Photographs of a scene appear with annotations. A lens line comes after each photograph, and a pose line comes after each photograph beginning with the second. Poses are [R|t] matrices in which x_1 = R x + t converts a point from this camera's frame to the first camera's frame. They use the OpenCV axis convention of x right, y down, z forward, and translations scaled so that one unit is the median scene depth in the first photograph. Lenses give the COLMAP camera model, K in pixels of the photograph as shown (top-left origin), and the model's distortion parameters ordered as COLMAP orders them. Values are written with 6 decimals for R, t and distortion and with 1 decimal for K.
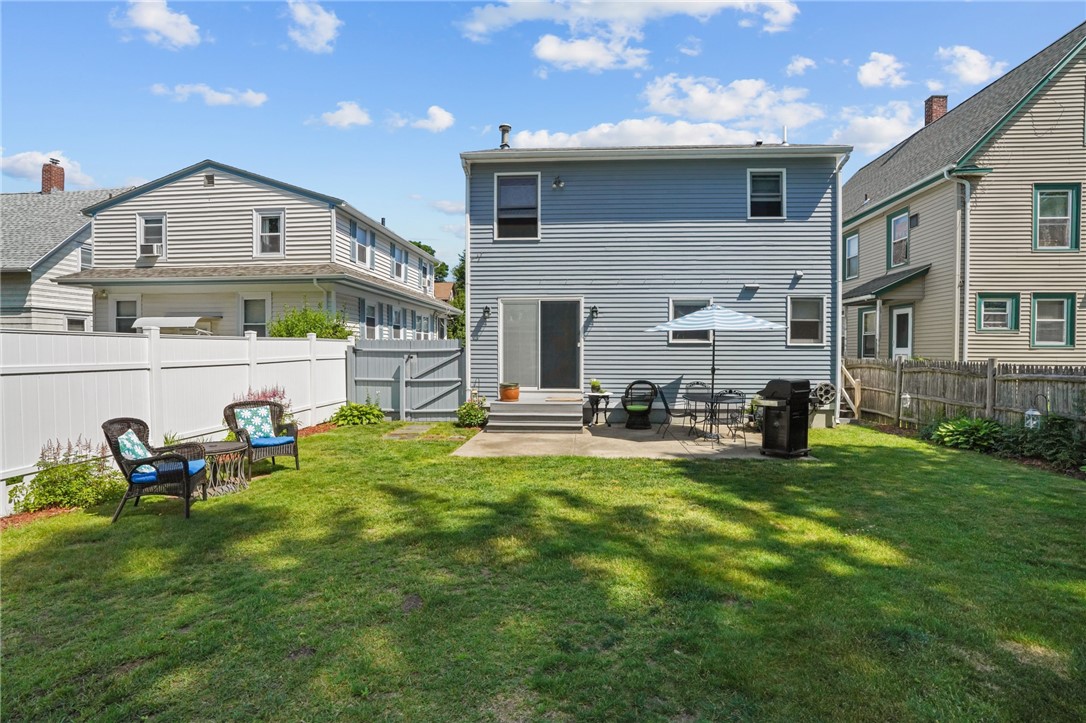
lens RADIAL K [[498.5, 0, 546.4], [0, 498.5, 359.7], [0, 0, 1]] dist [-0.066740, 0.024253]
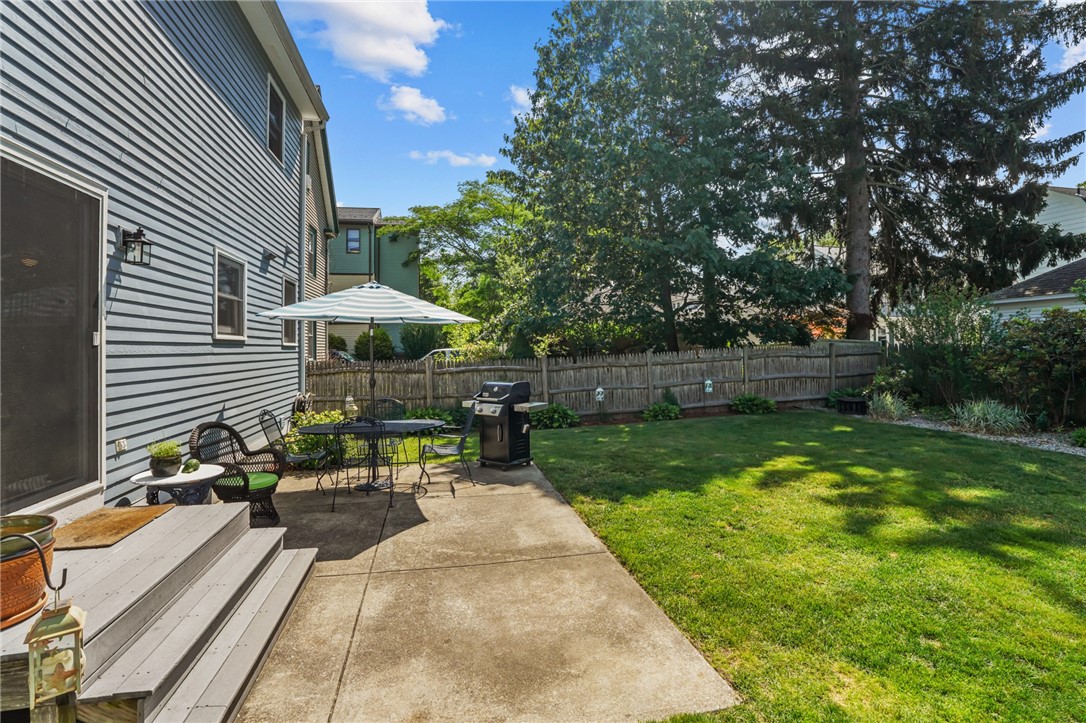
lens RADIAL K [[525.2, 0, 530.1], [0, 525.2, 346.4], [0, 0, 1]] dist [-0.073765, 0.029595]
pose [[-0.247570, 0.005131, 0.968856, -0.316299], [0.027962, 0.999607, 0.001851, -0.018285], [-0.968466, 0.027549, -0.247617, 0.823398]]
